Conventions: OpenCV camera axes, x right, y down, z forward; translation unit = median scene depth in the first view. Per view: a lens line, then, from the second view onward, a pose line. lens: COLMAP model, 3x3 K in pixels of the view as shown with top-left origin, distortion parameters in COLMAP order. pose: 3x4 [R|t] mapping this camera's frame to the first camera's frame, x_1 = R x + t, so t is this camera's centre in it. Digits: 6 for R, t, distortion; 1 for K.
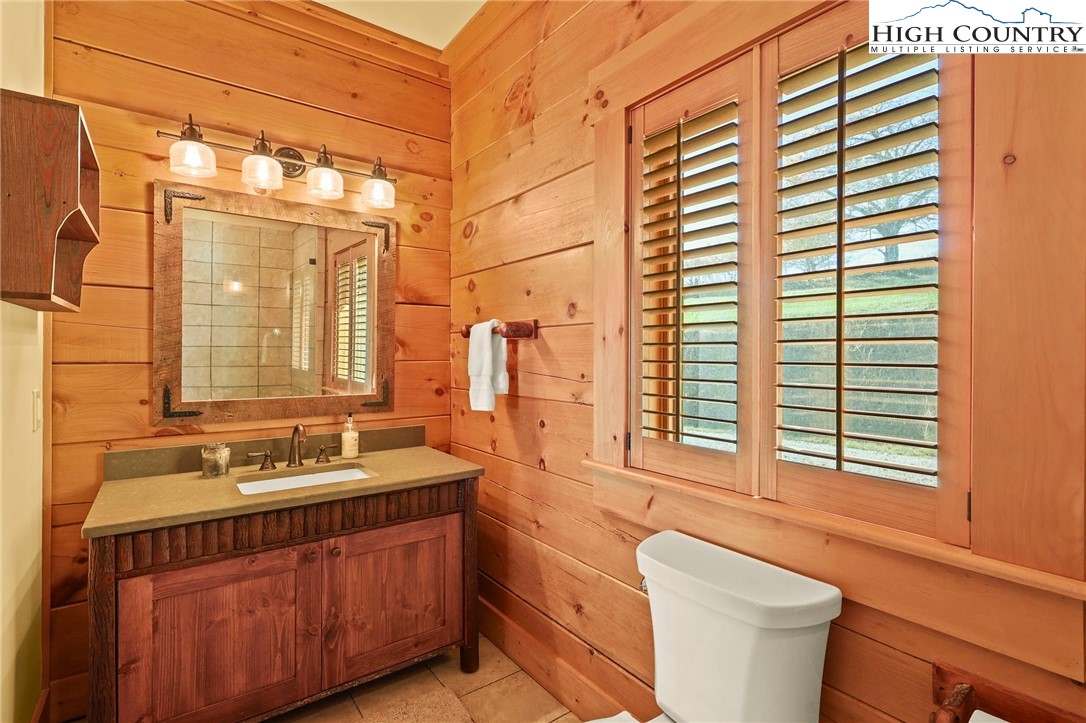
lens RADIAL K [[513.4, 0, 542.3], [0, 513.4, 347.2], [0, 0, 1]] dist [-0.004323, -0.000031]
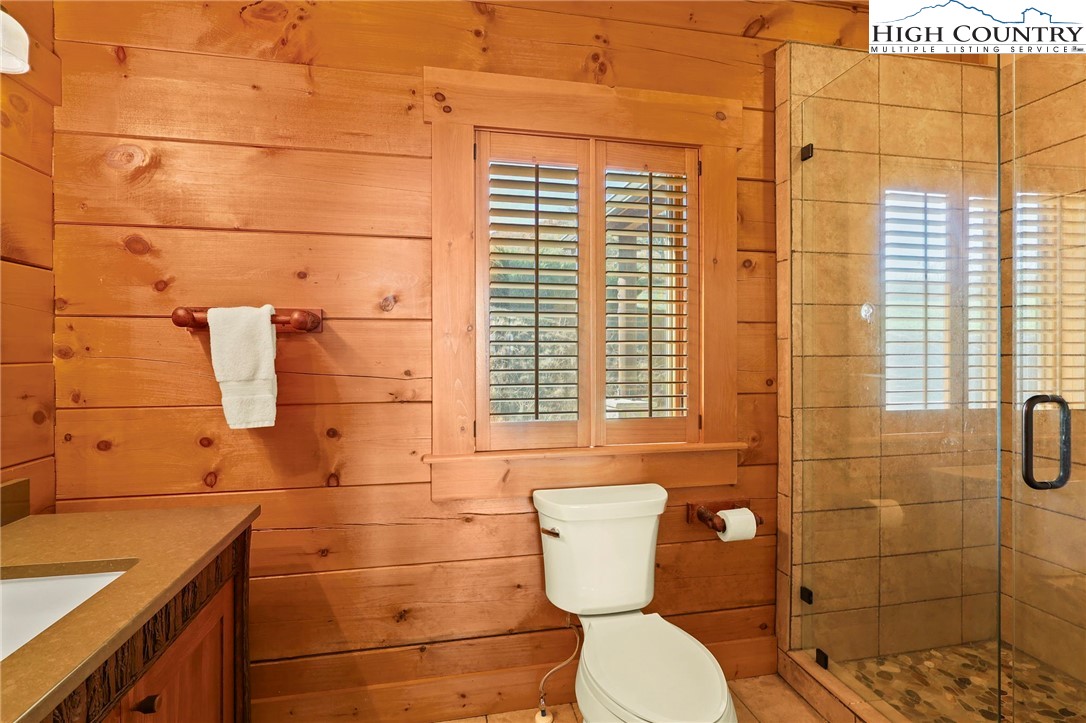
lens RADIAL K [[513.4, 0, 542.3], [0, 513.4, 347.2], [0, 0, 1]] dist [-0.004323, -0.000031]
pose [[0.423350, 0.005389, 0.905950, -0.620604], [-0.010147, 0.999948, -0.001206, 0.004994], [-0.905910, -0.008682, 0.423382, 0.323514]]
